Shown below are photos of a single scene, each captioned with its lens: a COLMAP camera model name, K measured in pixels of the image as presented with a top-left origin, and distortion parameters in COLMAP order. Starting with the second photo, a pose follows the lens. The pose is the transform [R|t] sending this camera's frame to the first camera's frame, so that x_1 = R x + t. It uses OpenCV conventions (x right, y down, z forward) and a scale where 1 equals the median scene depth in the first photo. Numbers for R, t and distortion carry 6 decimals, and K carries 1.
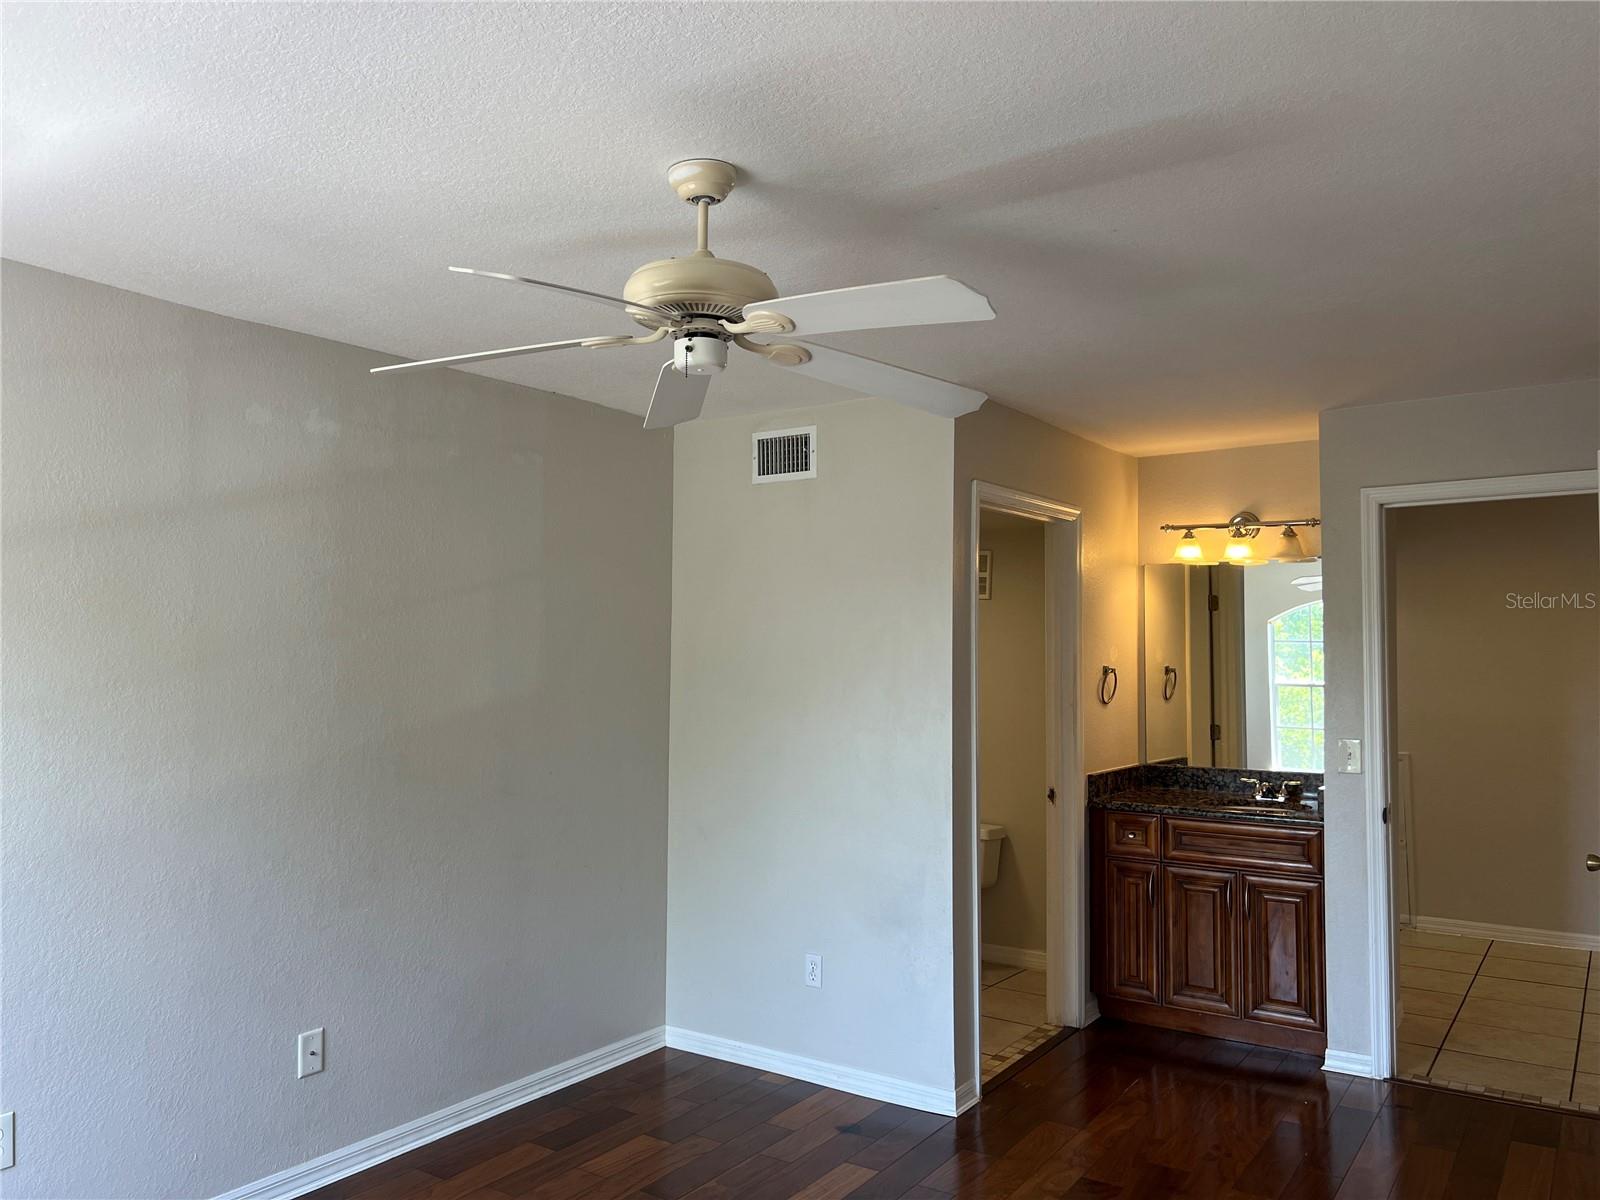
lens RADIAL K [[1198.2, 0, 800.0], [0, 1198.2, 600.0], [0, 0, 1]] dist [0.027755, 0.000474]
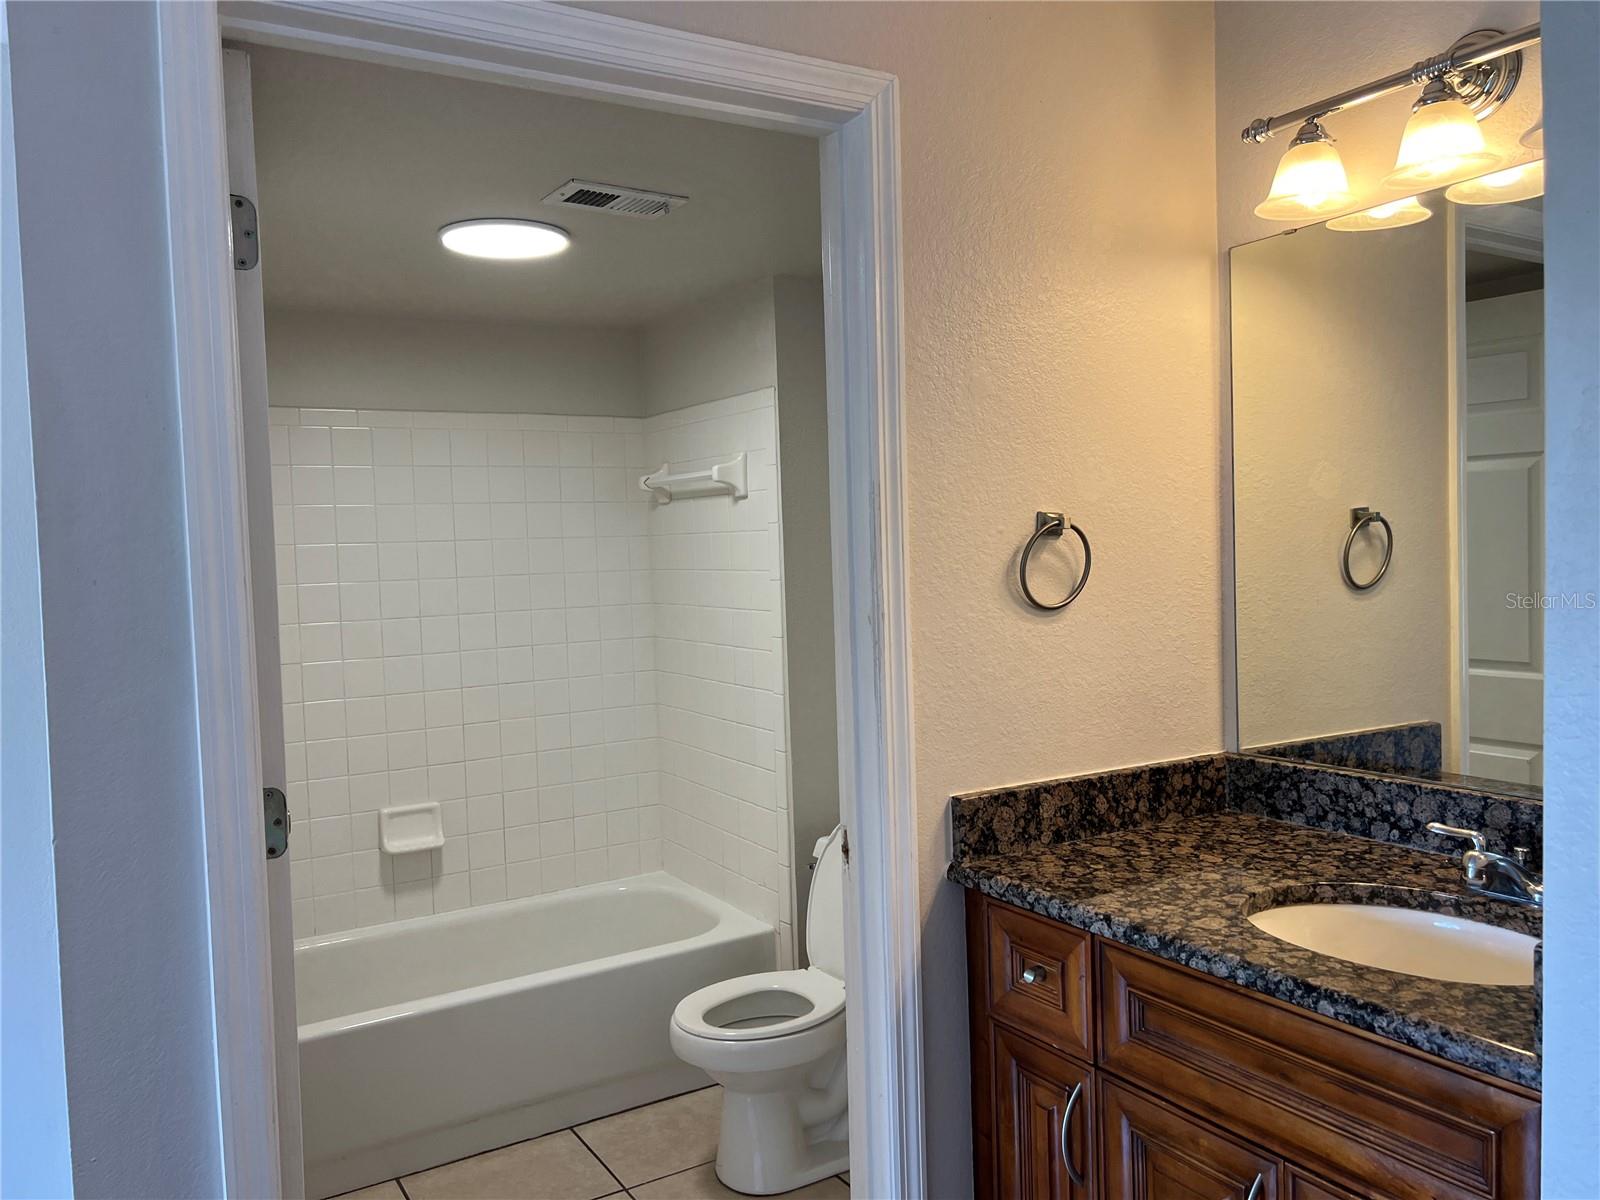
lens RADIAL K [[1220.7, 0, 800.0], [0, 1220.7, 600.0], [0, 0, 1]] dist [0.002775, 0.000365]
pose [[0.914093, -0.014316, -0.405251, 0.331583], [0.052691, 0.995097, 0.083697, 0.045852], [0.402066, -0.097860, 0.910366, 0.597904]]
